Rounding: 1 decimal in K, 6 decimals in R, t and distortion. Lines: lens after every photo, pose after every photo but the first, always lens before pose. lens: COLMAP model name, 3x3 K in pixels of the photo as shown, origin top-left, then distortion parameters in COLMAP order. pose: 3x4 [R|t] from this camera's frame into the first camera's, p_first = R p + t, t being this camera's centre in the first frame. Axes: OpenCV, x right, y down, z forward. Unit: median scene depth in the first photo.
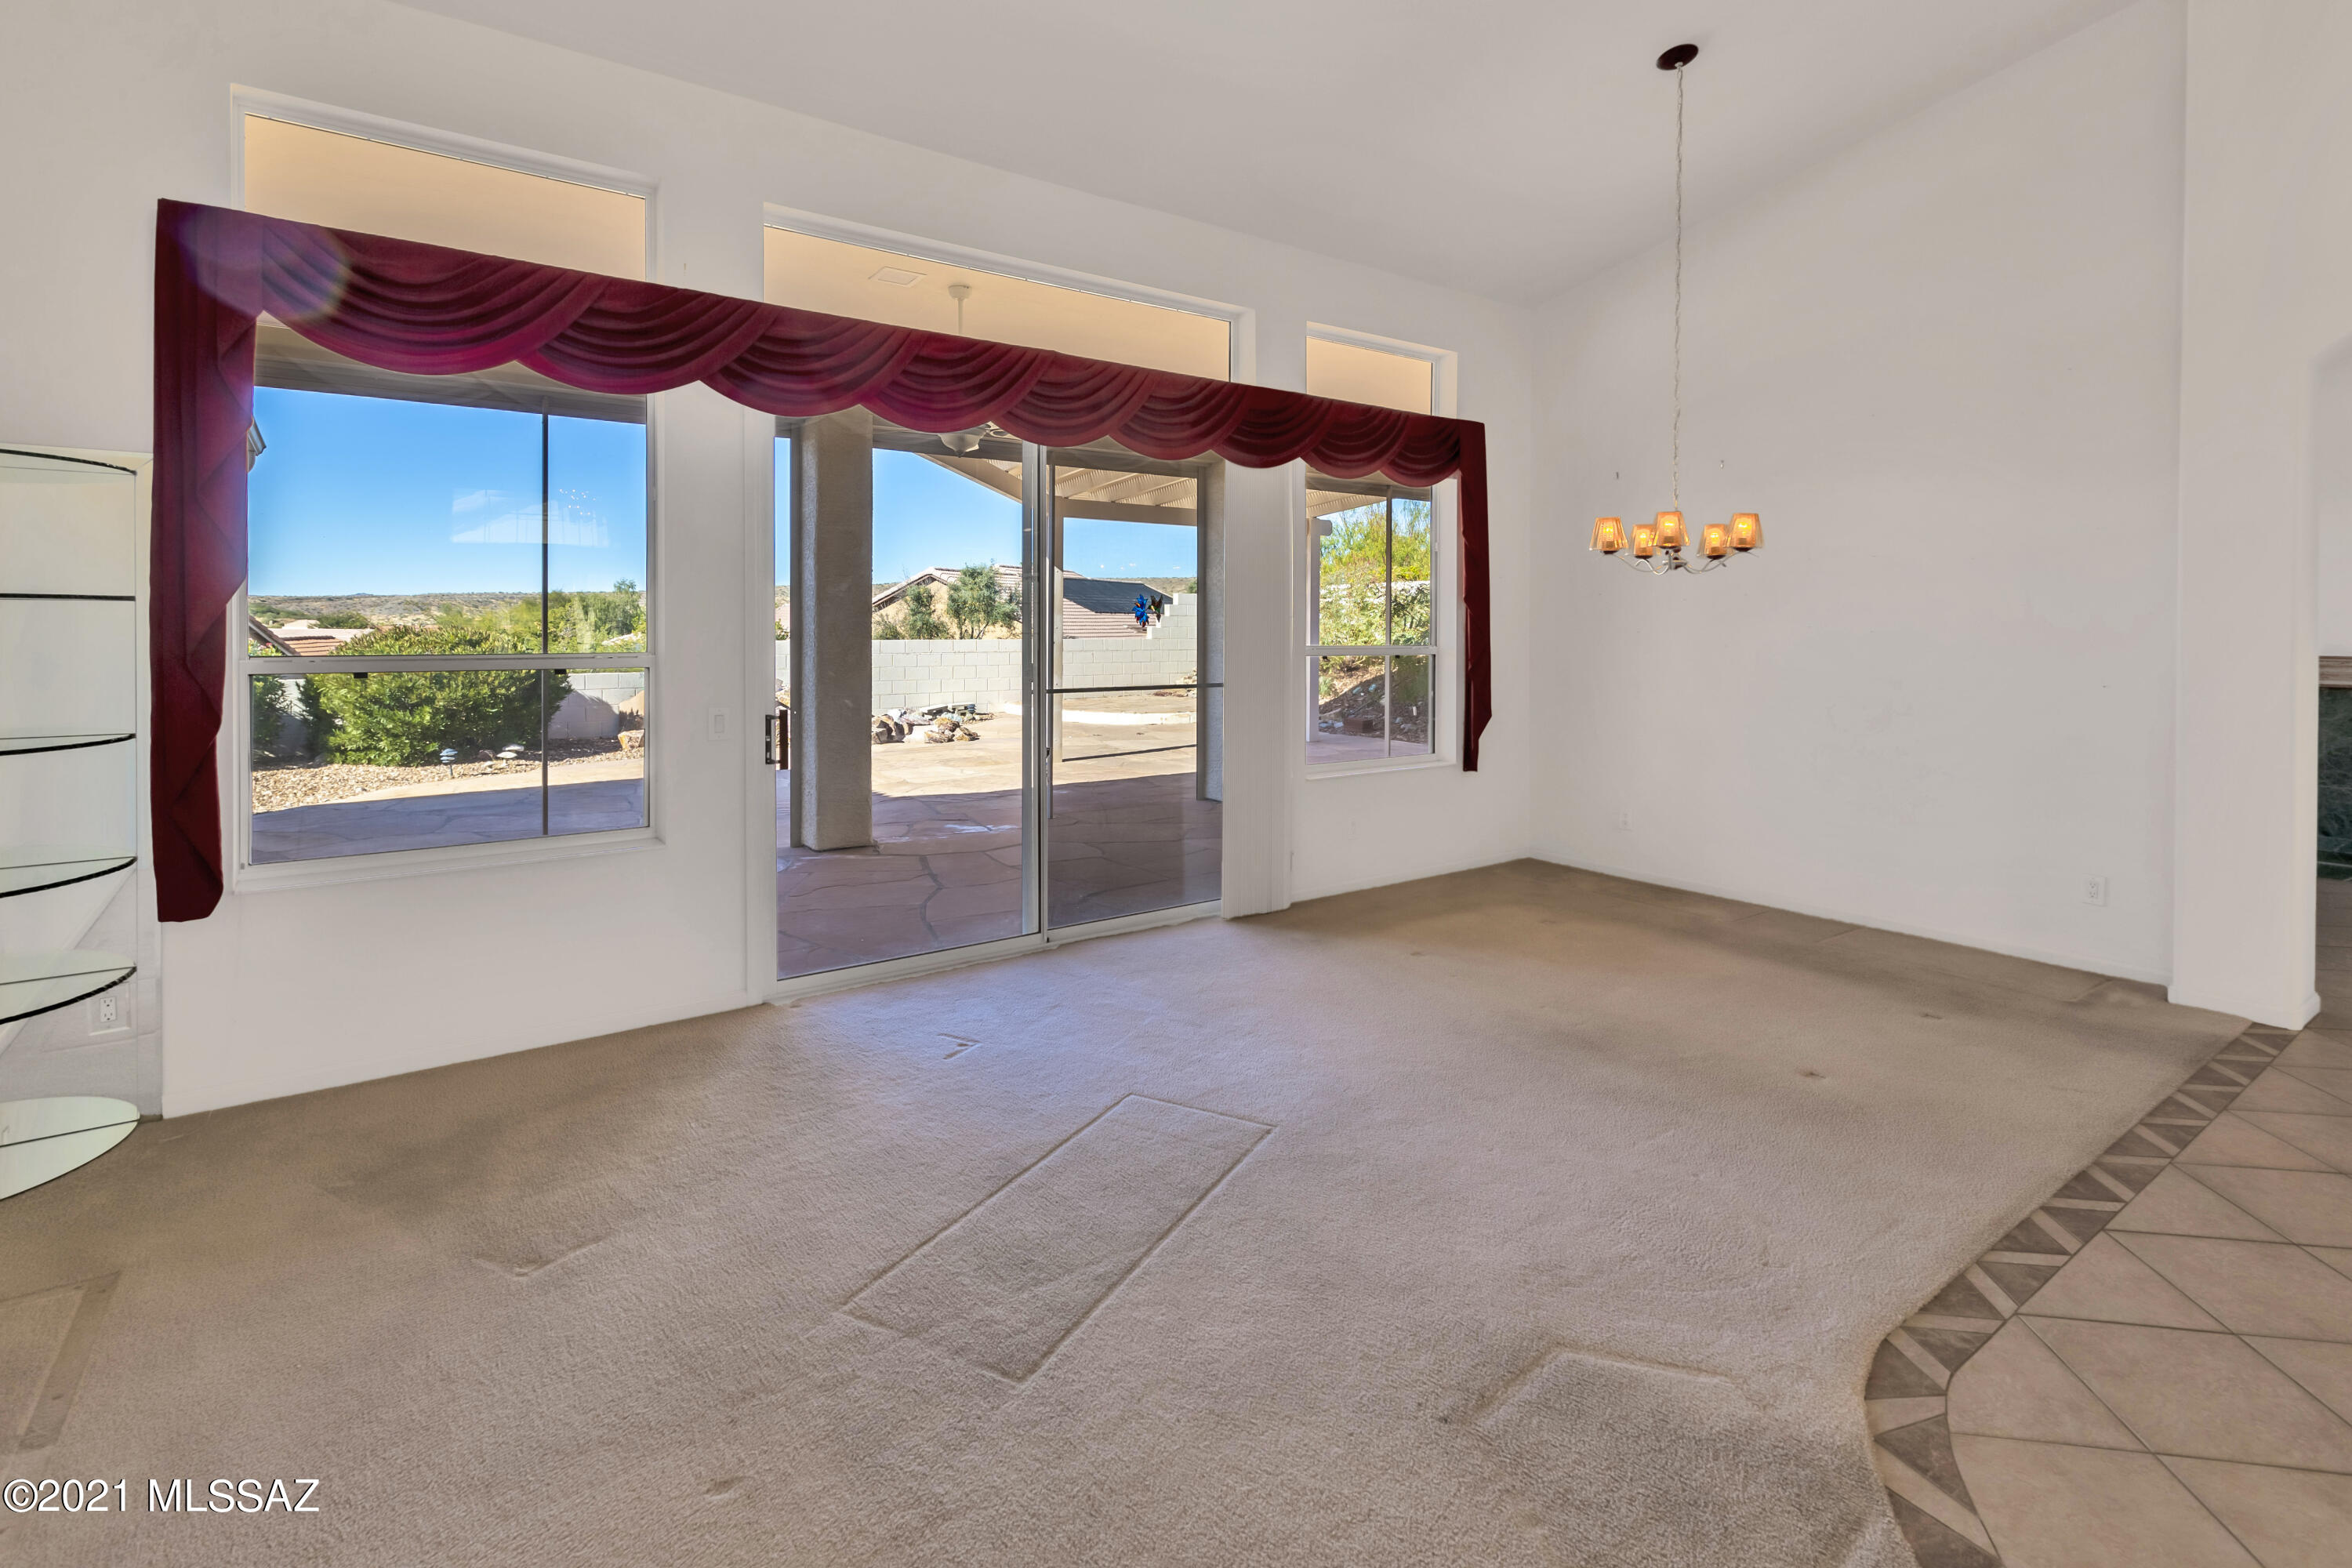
lens RADIAL K [[1127.6, 0, 1186.6], [0, 1127.6, 655.9], [0, 0, 1]] dist [0.001993, -0.000358]
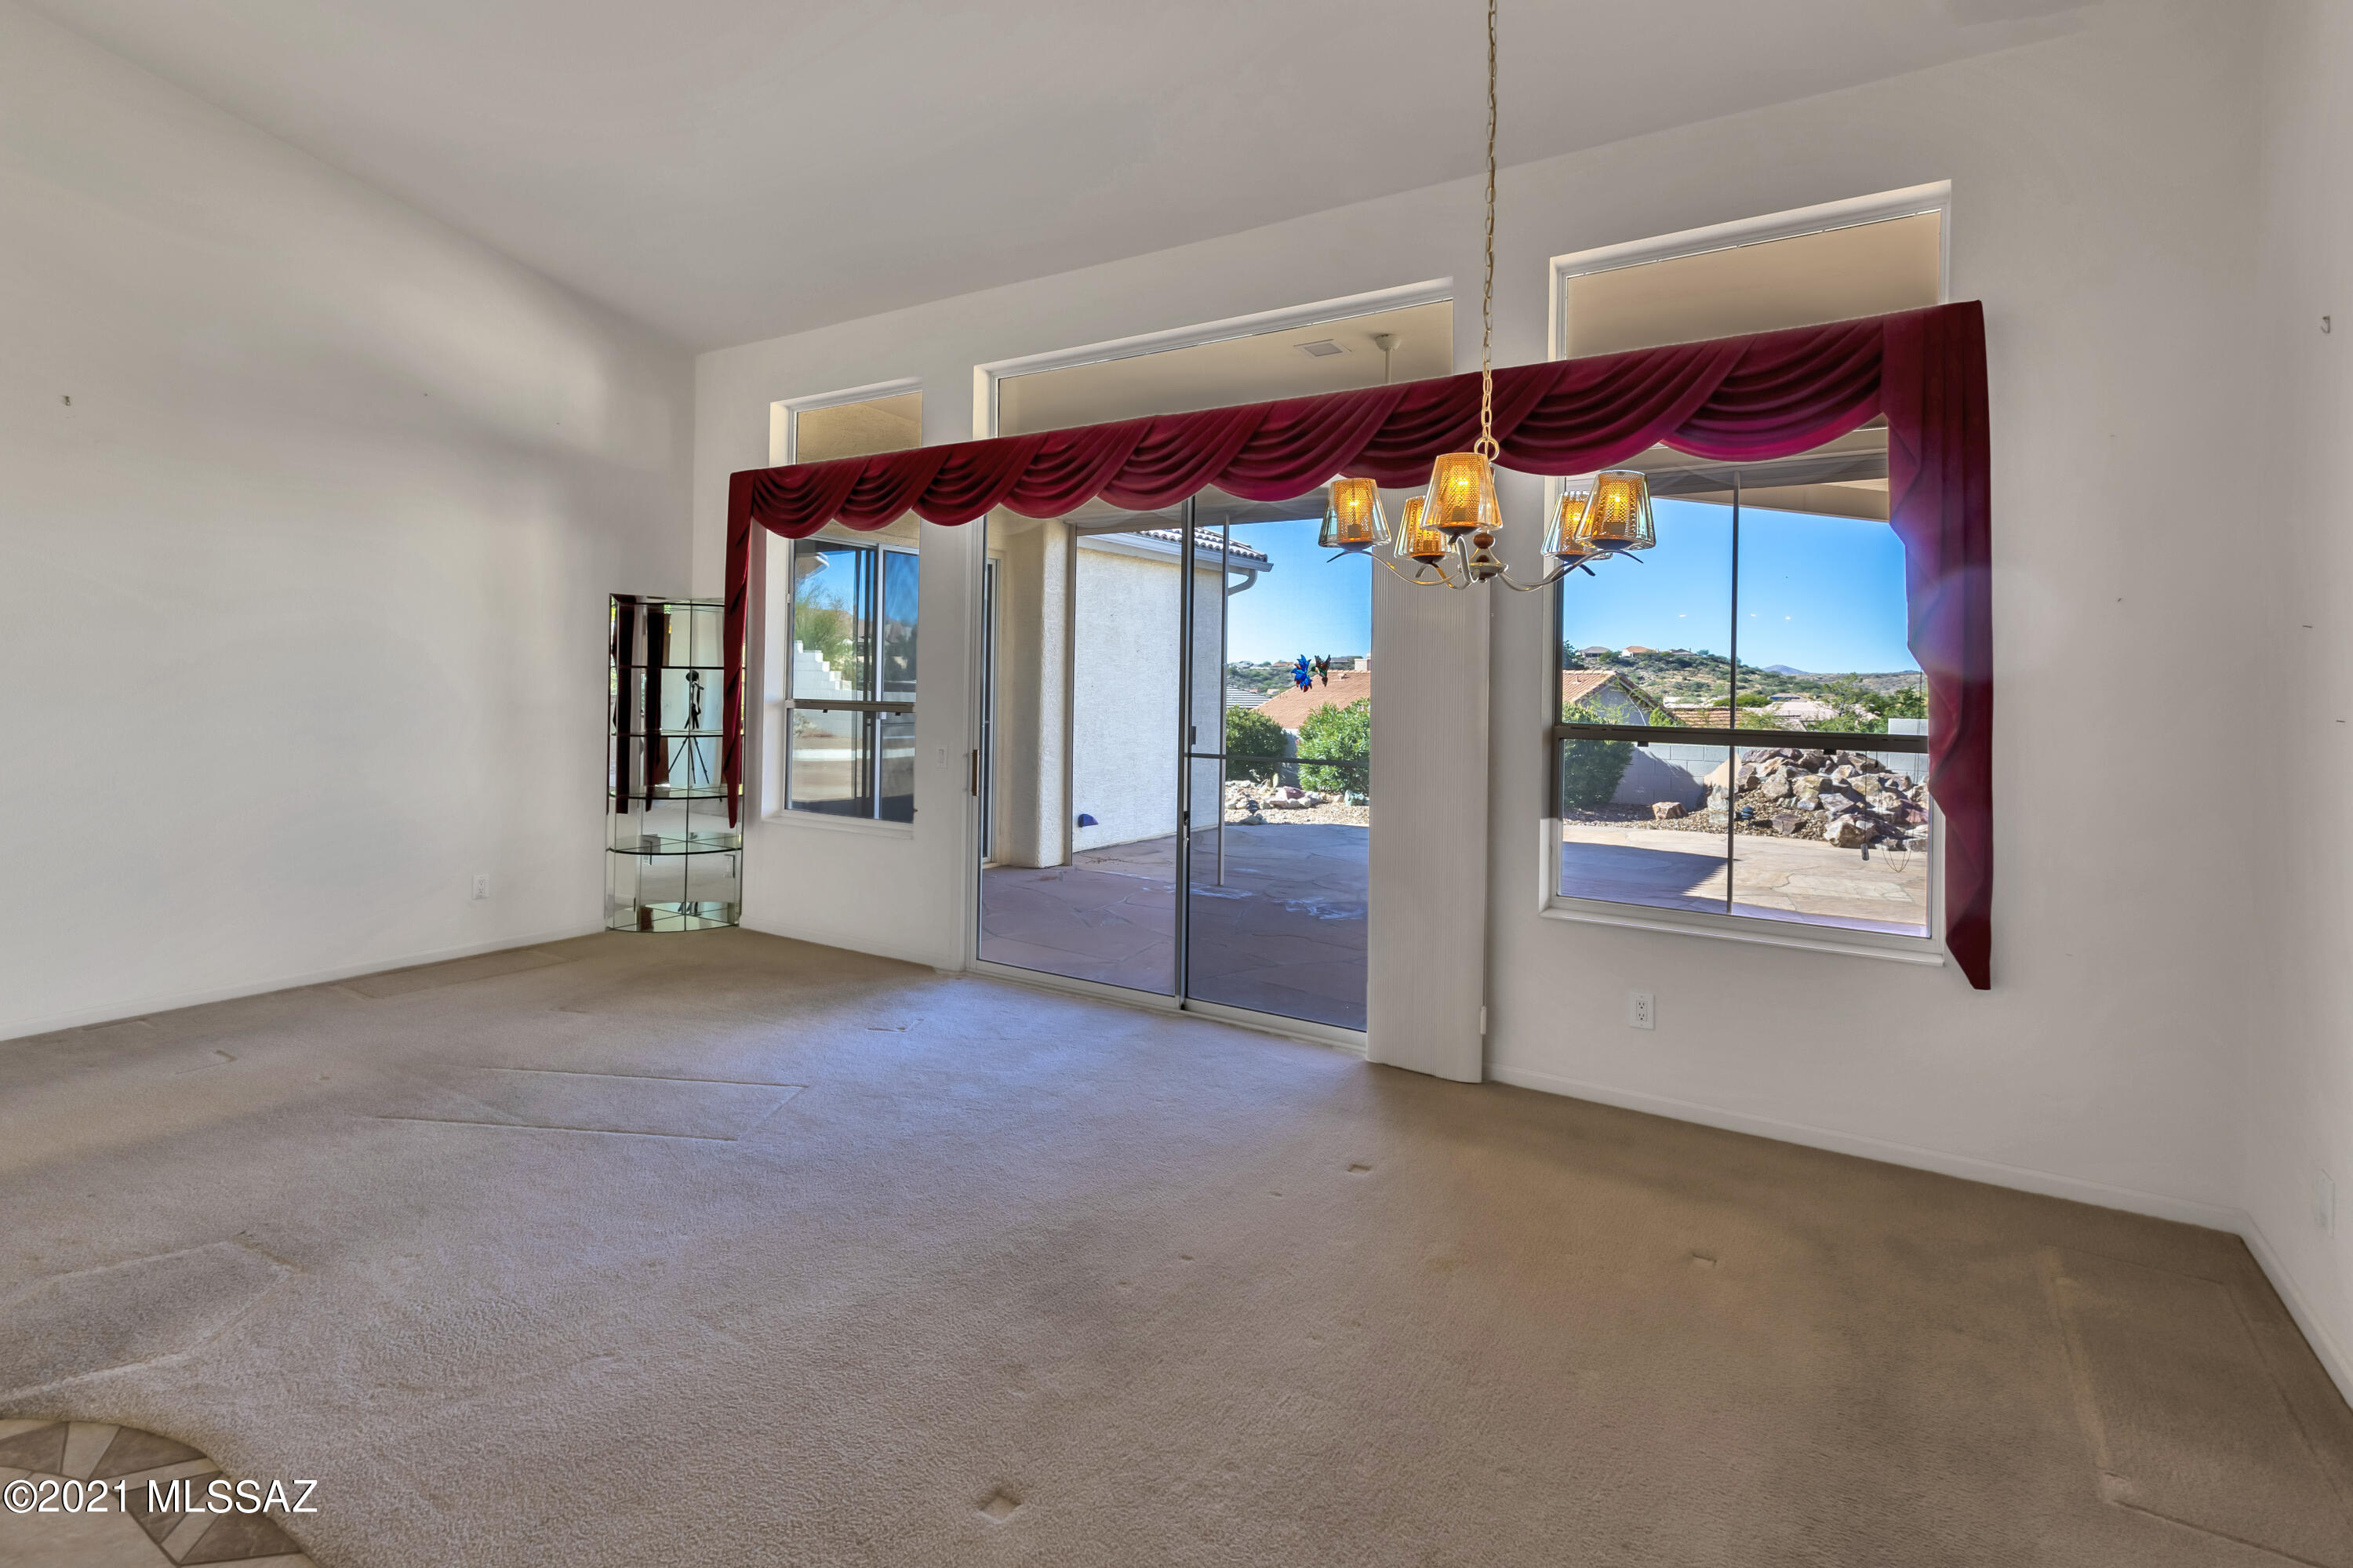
lens RADIAL K [[1121.8, 0, 1120.7], [0, 1121.8, 702.0], [0, 0, 1]] dist [0.020258, 0.000031]
pose [[0.347988, 0.015745, -0.937367, 0.362942], [-0.038265, 0.999264, 0.002579, -0.006694], [0.936718, 0.034971, 0.348334, 0.282167]]
